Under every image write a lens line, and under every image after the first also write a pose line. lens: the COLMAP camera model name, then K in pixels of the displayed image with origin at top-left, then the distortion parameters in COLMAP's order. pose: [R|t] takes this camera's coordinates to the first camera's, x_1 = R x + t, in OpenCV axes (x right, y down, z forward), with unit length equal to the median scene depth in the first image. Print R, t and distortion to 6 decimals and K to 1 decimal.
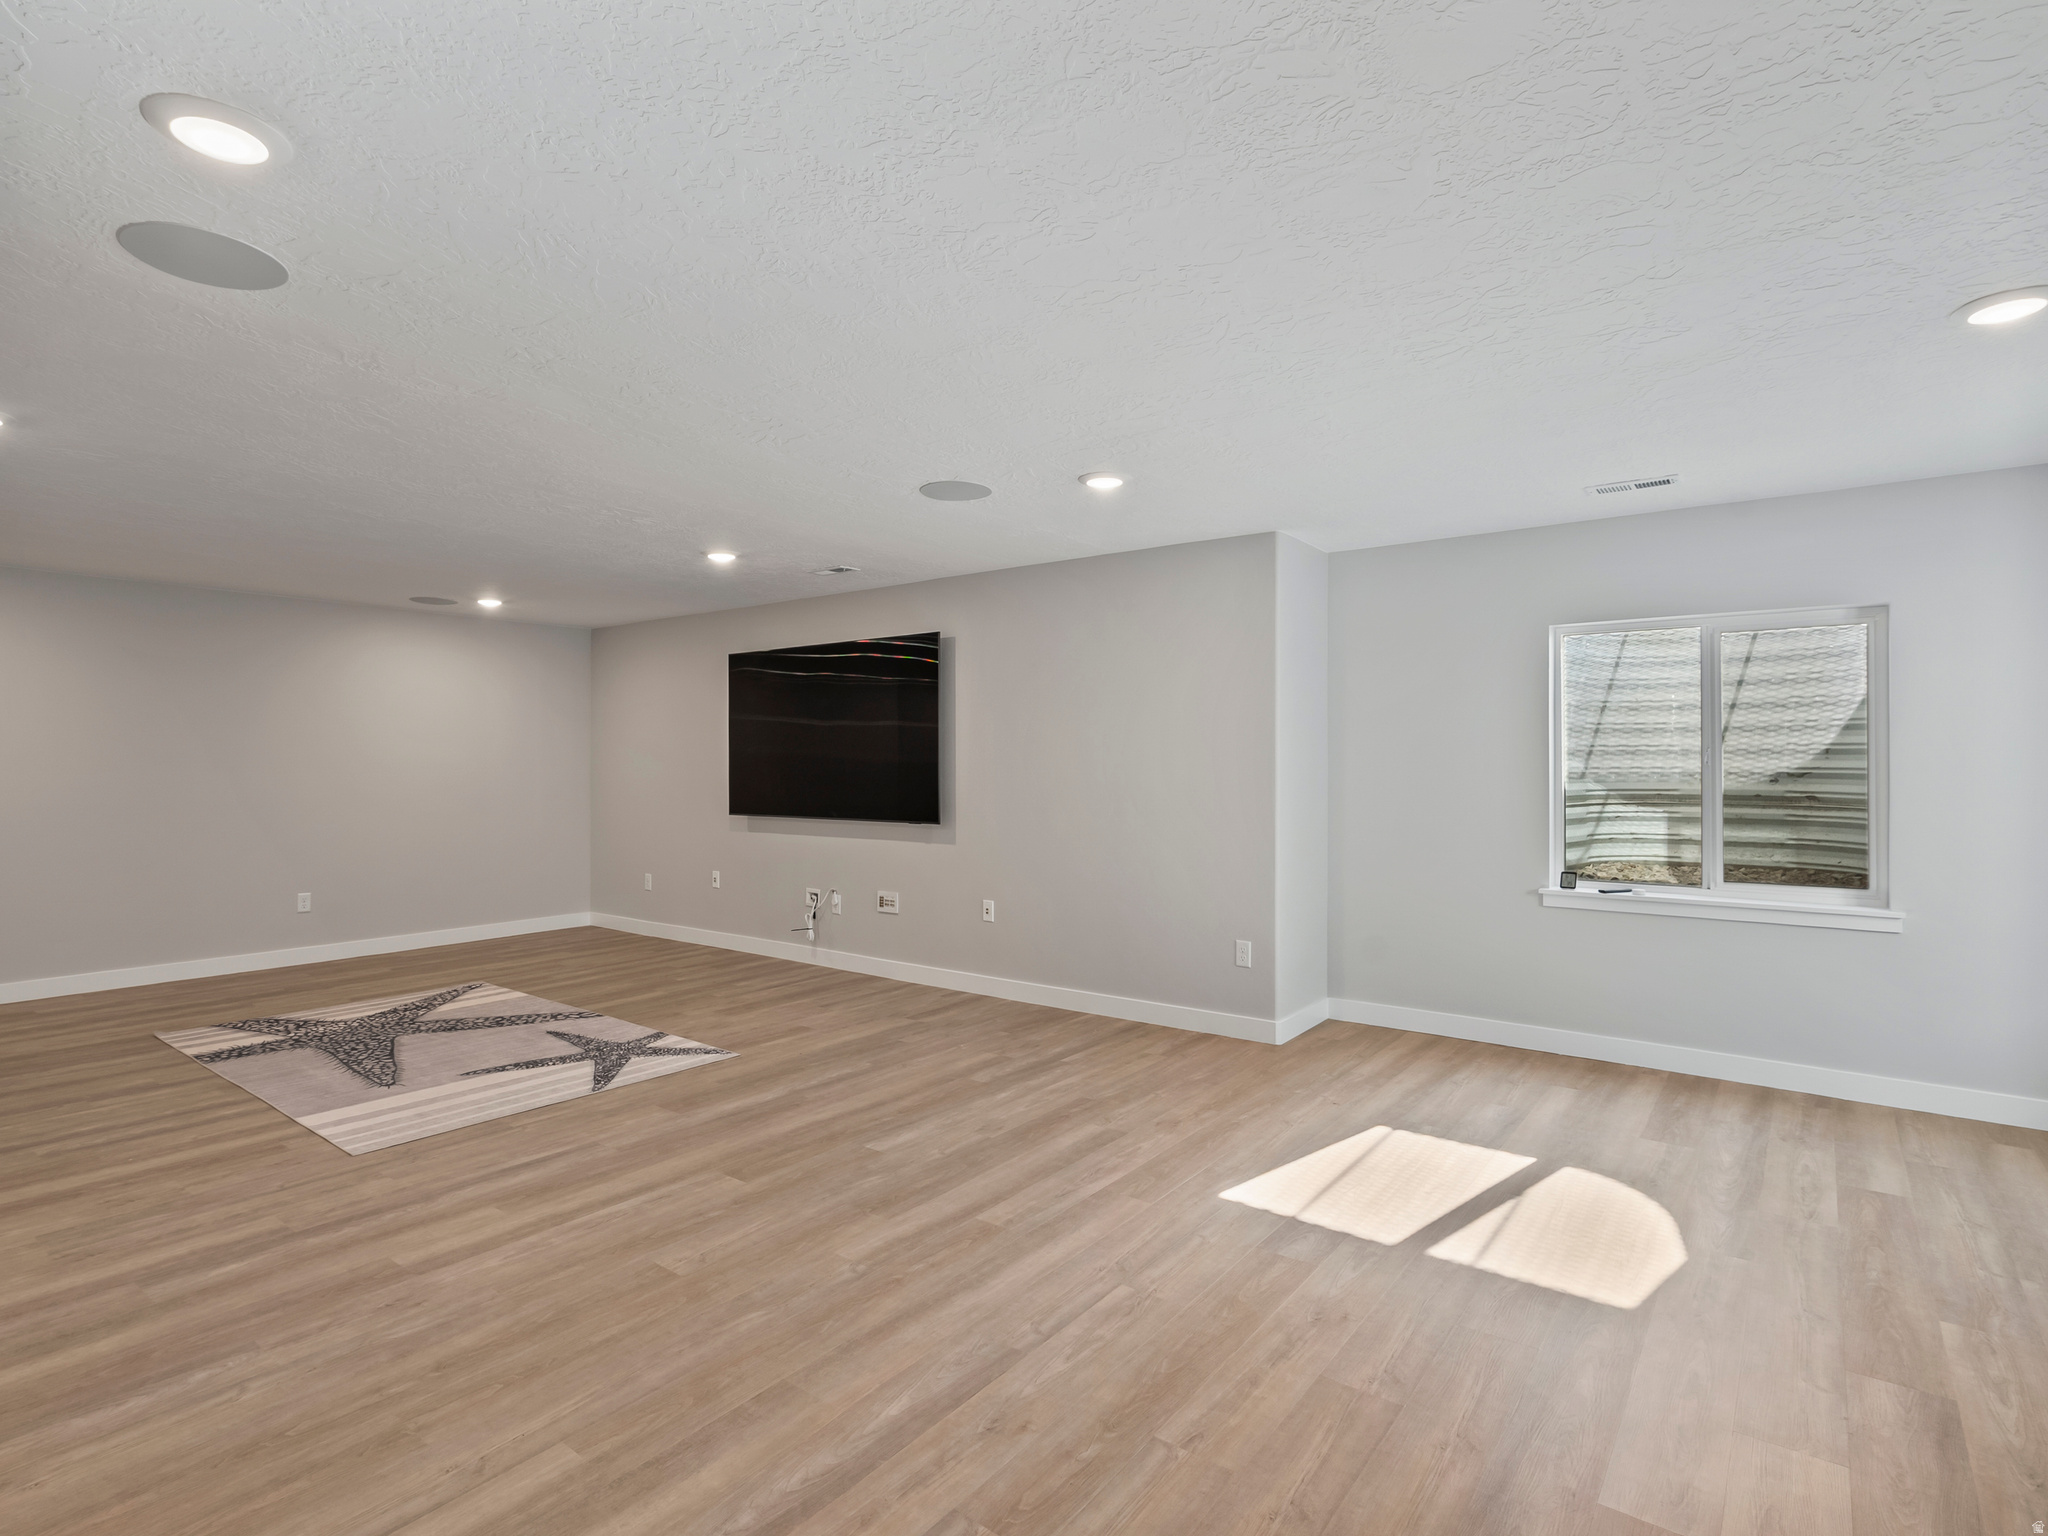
lens RADIAL K [[1071.3, 0, 1016.1], [0, 1071.3, 764.5], [0, 0, 1]] dist [-0.000605, 0.004104]
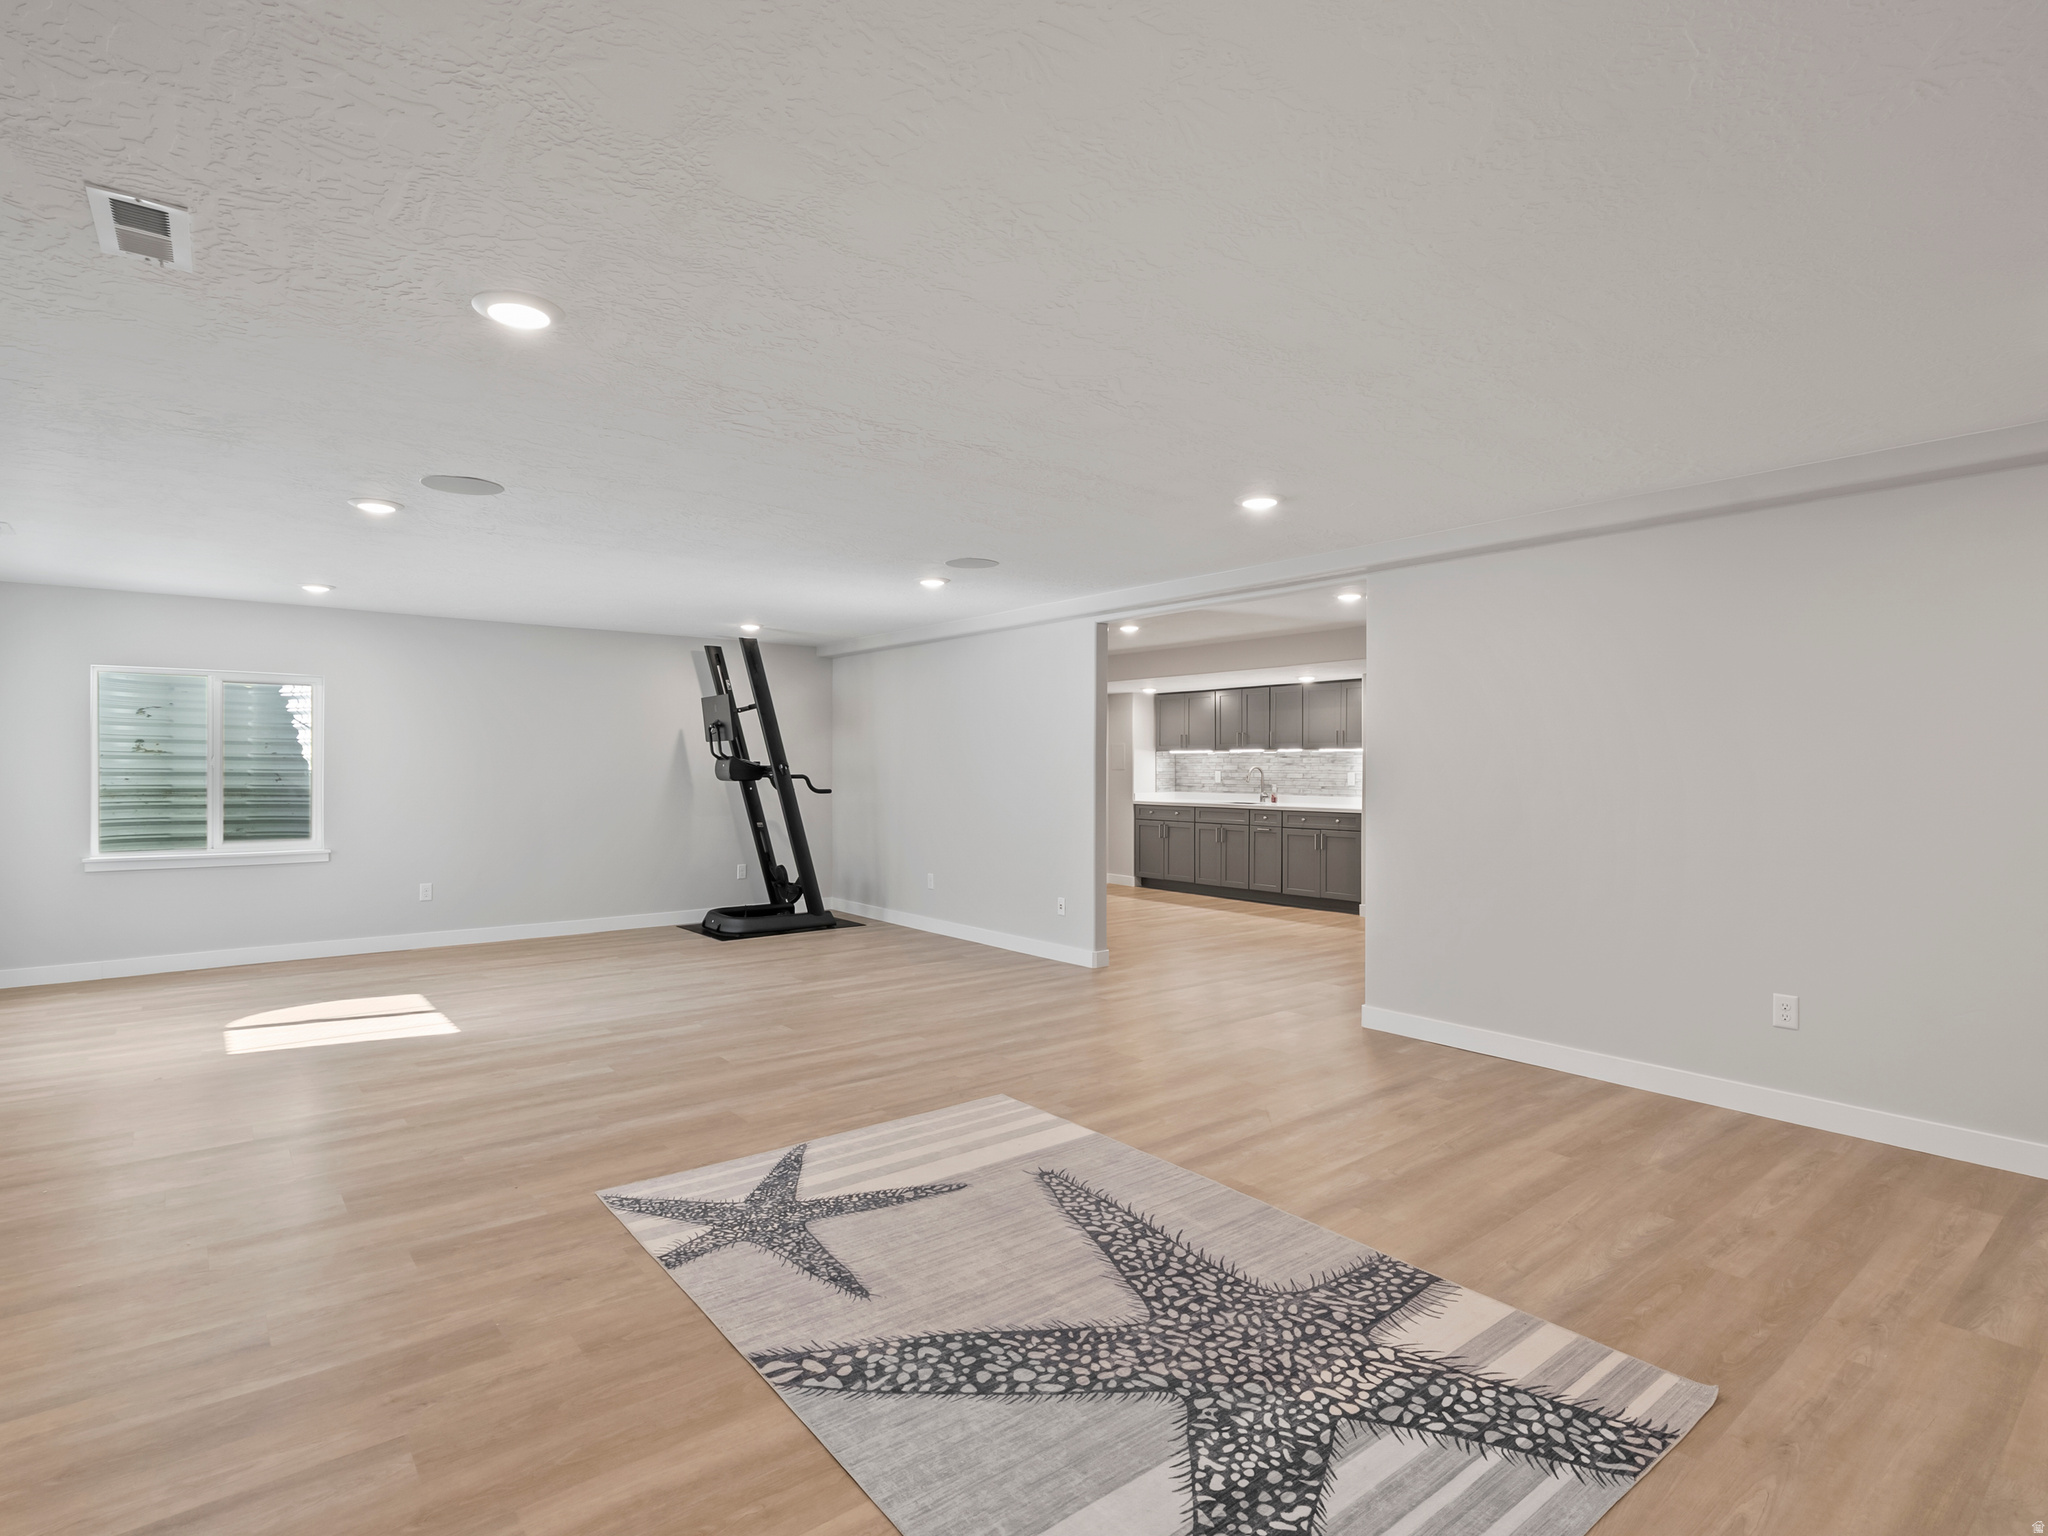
lens RADIAL K [[1071.3, 0, 1023.7], [0, 1071.3, 770.6], [0, 0, 1]] dist [-0.000605, 0.004104]
pose [[-0.974233, -0.000586, 0.225541, -0.816194], [0.000252, 0.999993, 0.003685, -0.000482], [-0.225542, 0.003647, -0.974227, 1.931838]]
